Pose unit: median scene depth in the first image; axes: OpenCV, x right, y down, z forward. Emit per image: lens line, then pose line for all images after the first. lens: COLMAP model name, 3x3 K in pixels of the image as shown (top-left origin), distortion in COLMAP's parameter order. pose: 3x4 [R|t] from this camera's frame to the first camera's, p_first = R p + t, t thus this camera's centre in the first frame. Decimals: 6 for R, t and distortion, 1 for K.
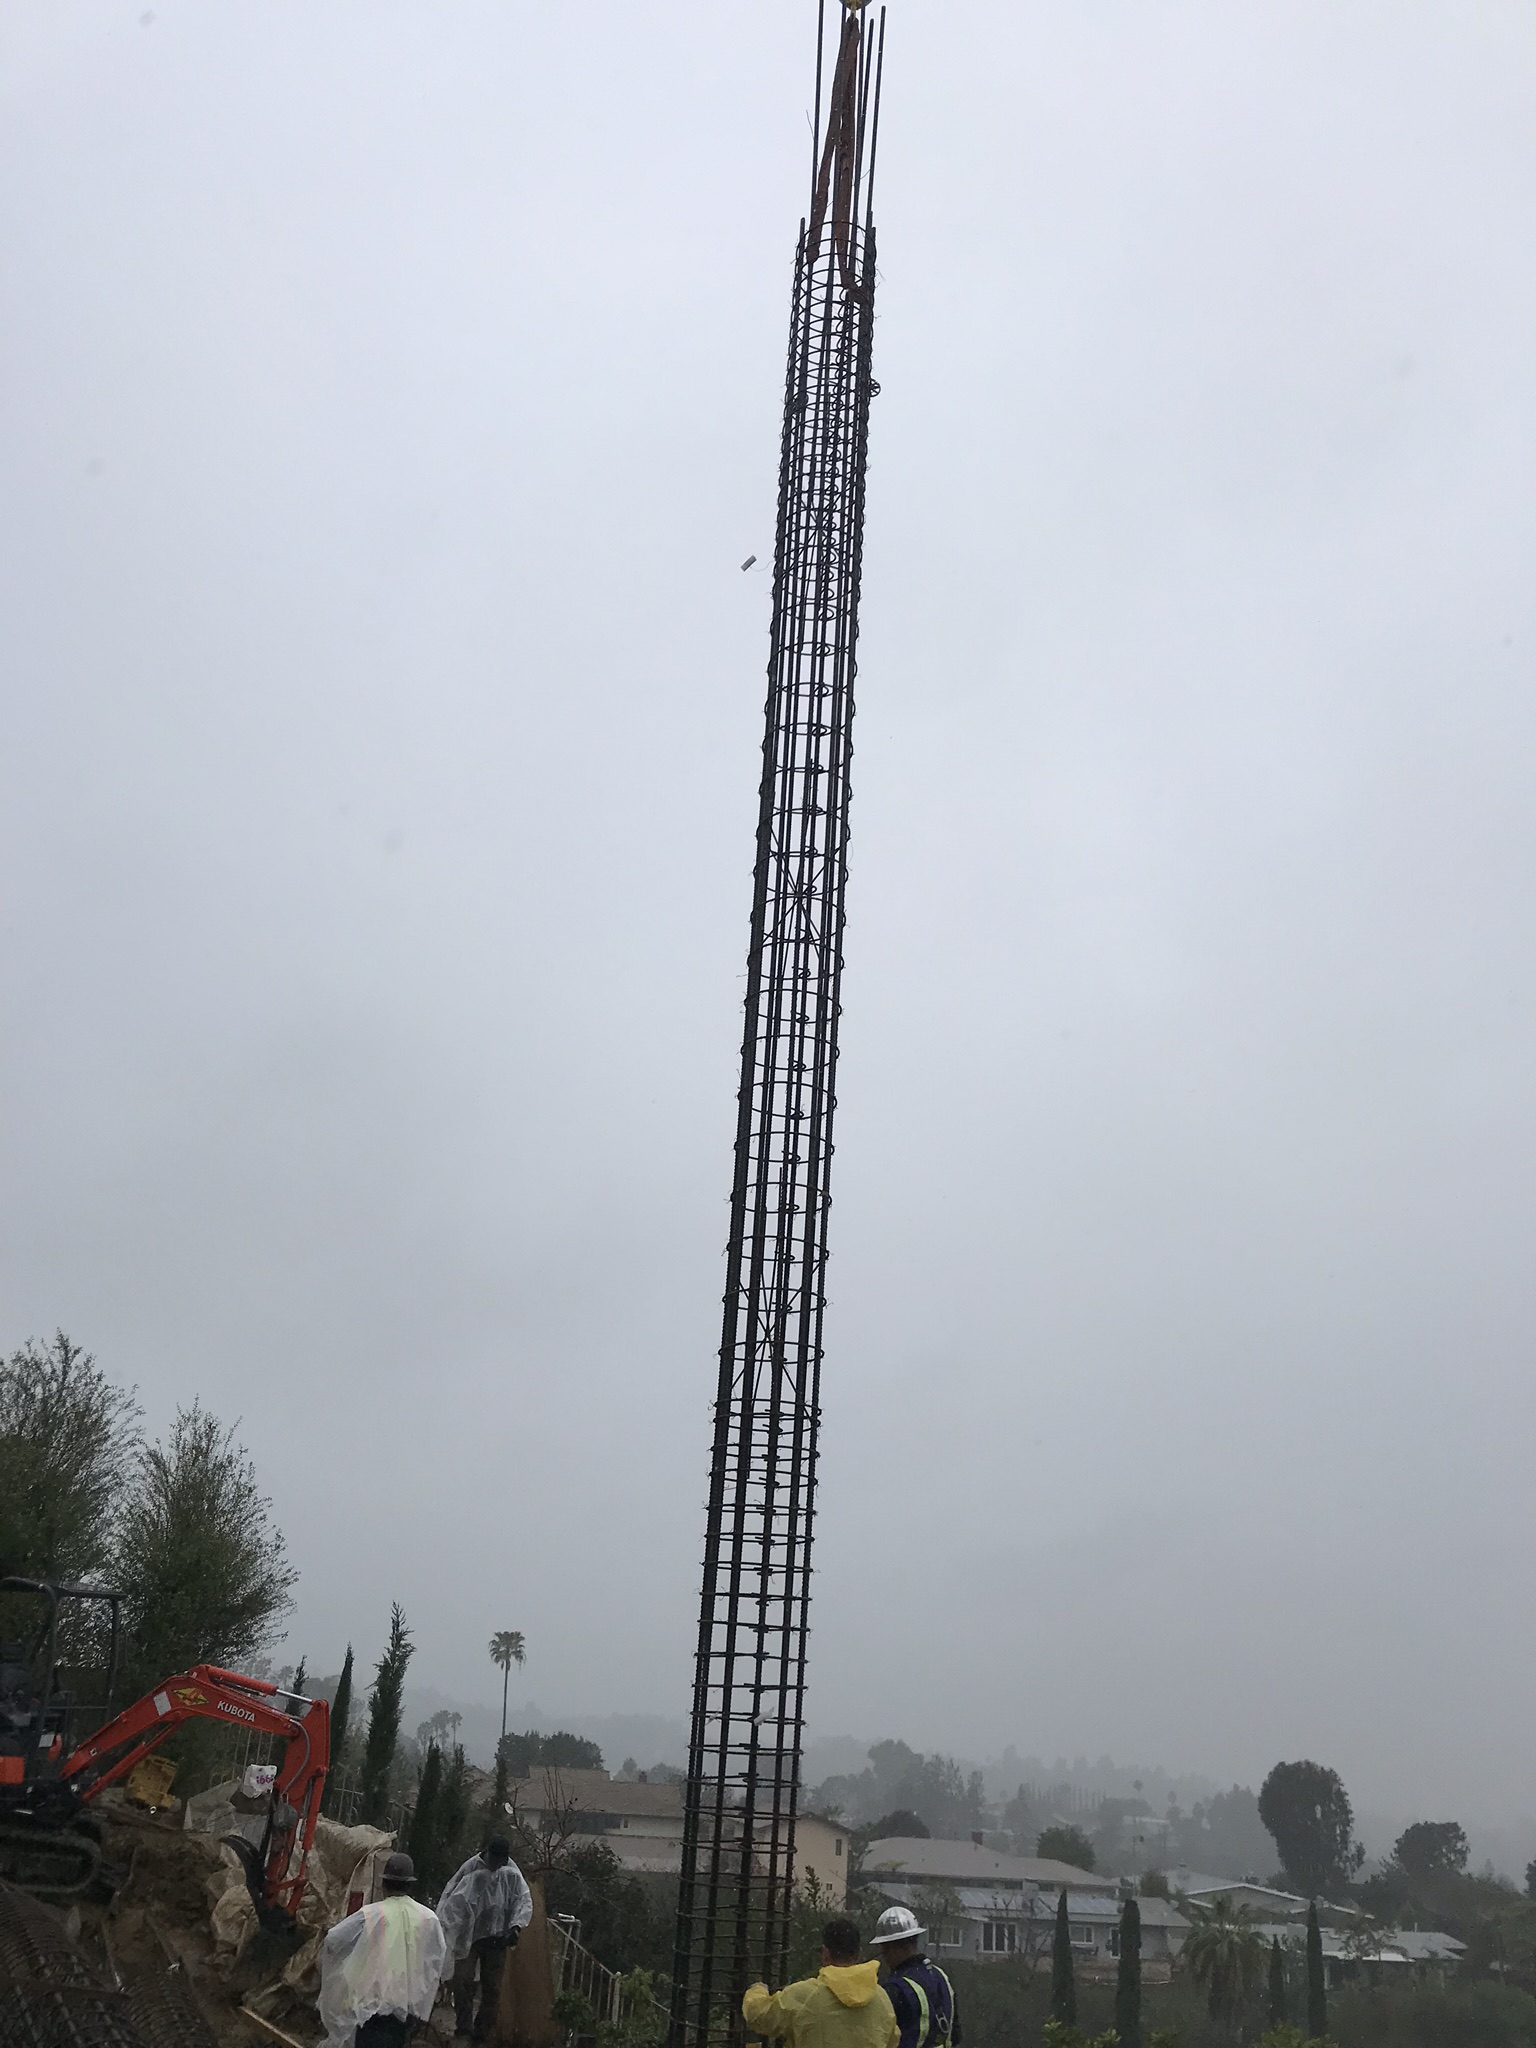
lens RADIAL K [[1659.1, 0, 785.6], [0, 1659.1, 1017.5], [0, 0, 1]] dist [0.036525, -0.047355]
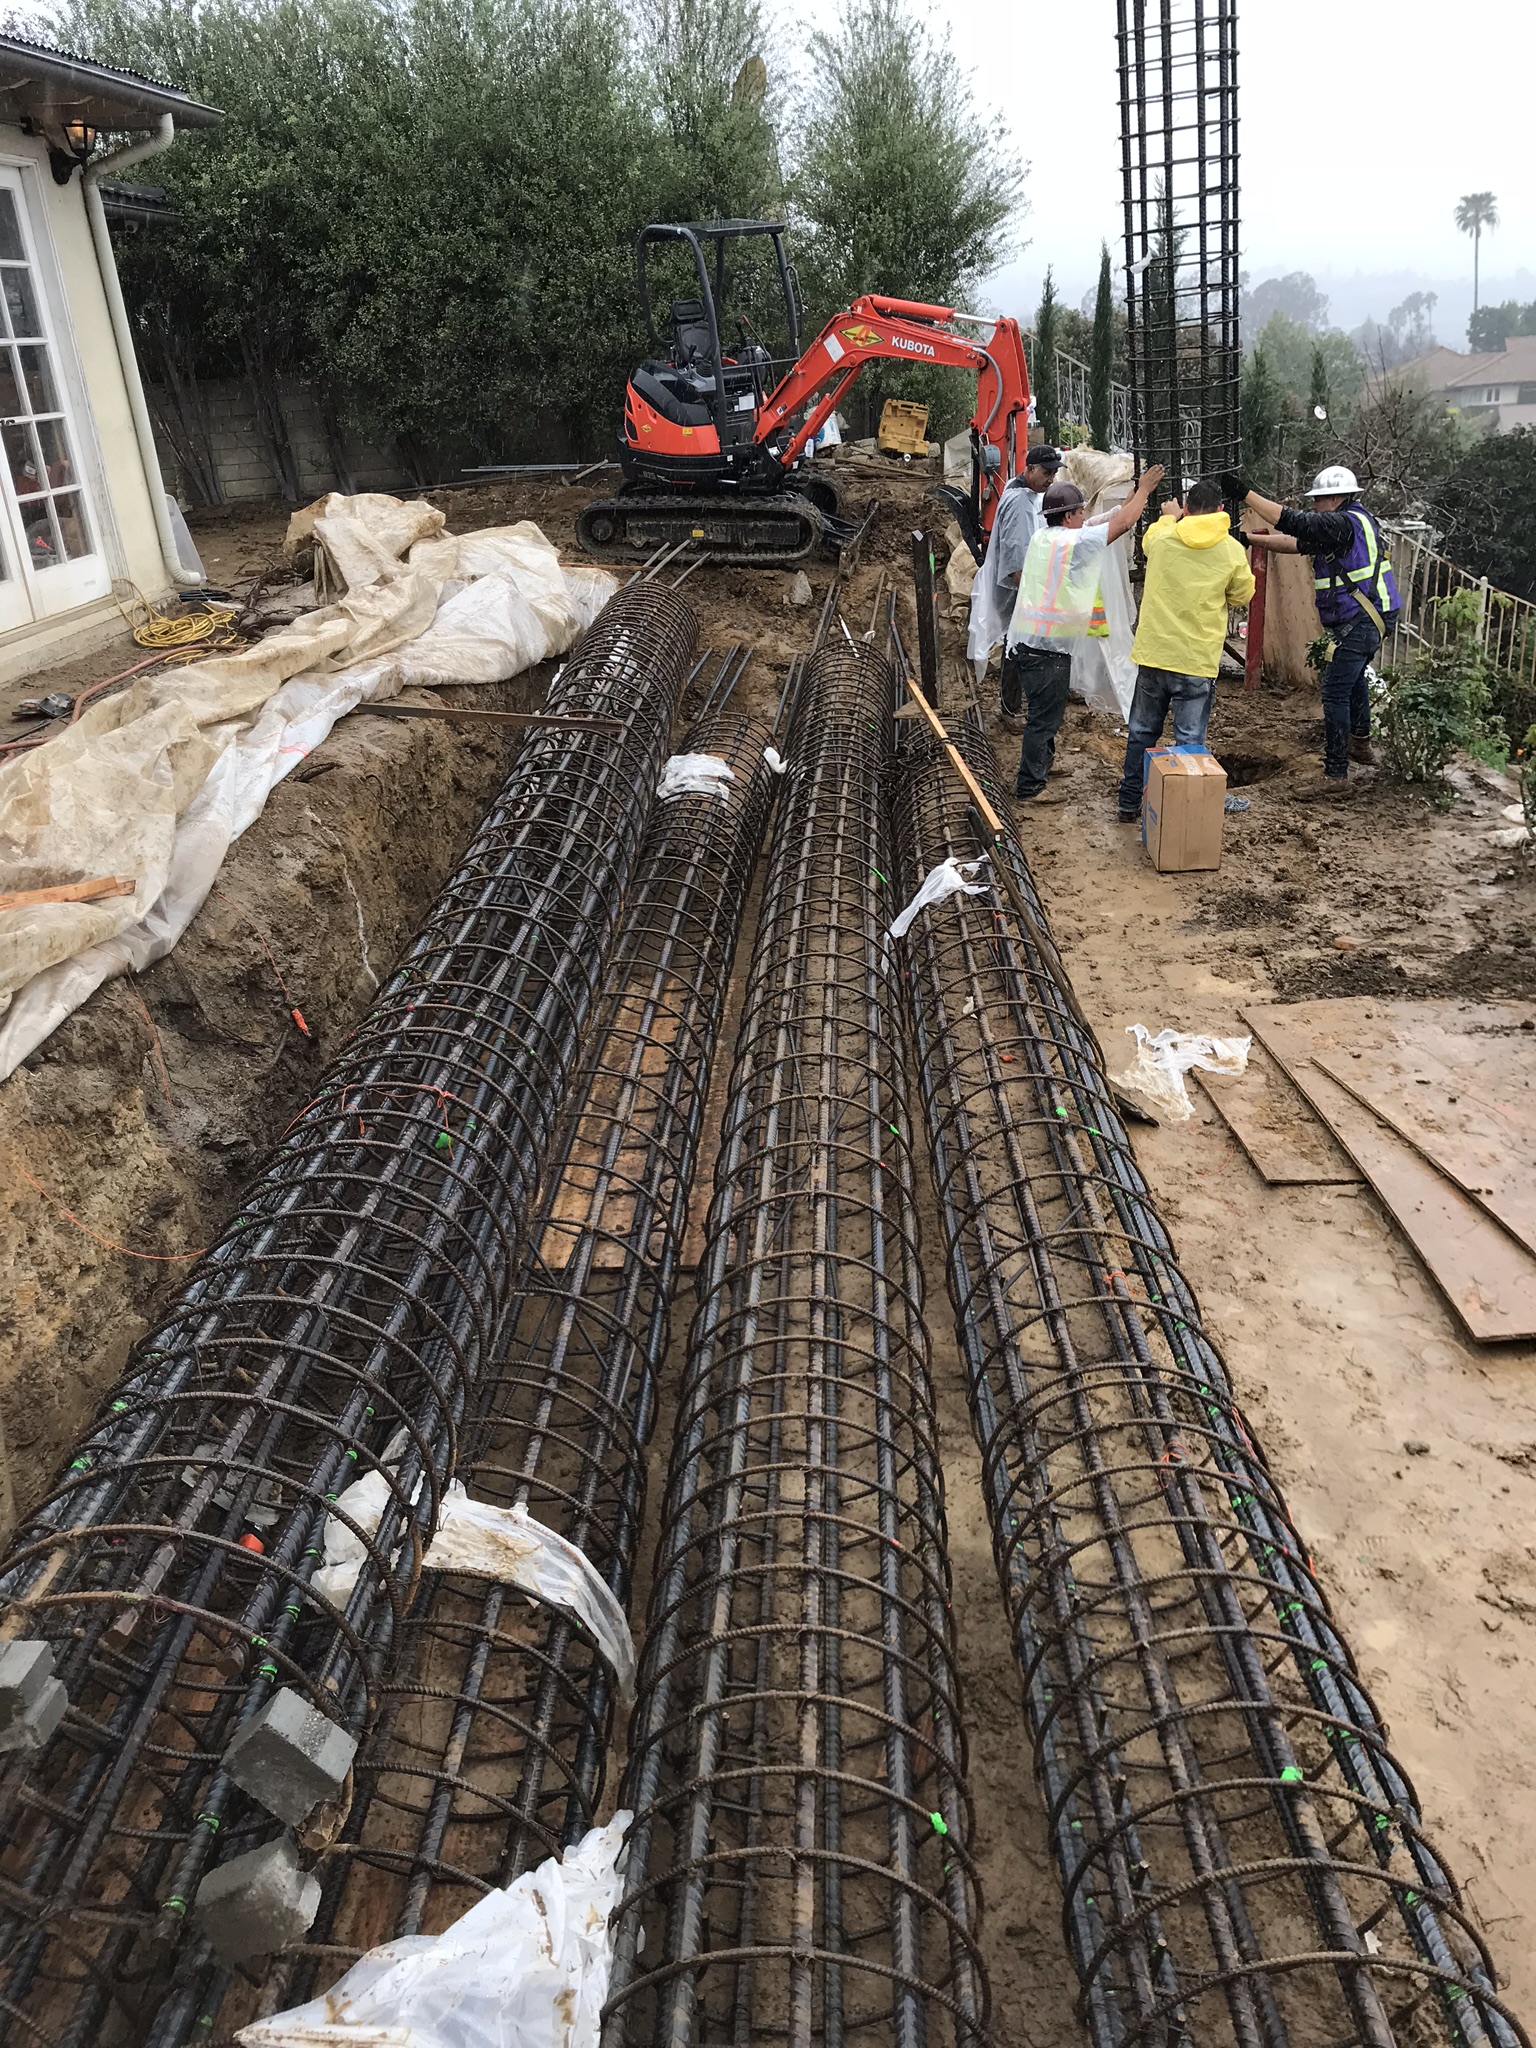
lens RADIAL K [[1659.1, 0, 773.2], [0, 1659.1, 1004.9], [0, 0, 1]] dist [0.036525, -0.047355]
pose [[0.850770, 0.073904, -0.520316, 0.047817], [0.315880, 0.719351, 0.618671, 0.088046], [0.420012, -0.690705, 0.588657, 0.194477]]
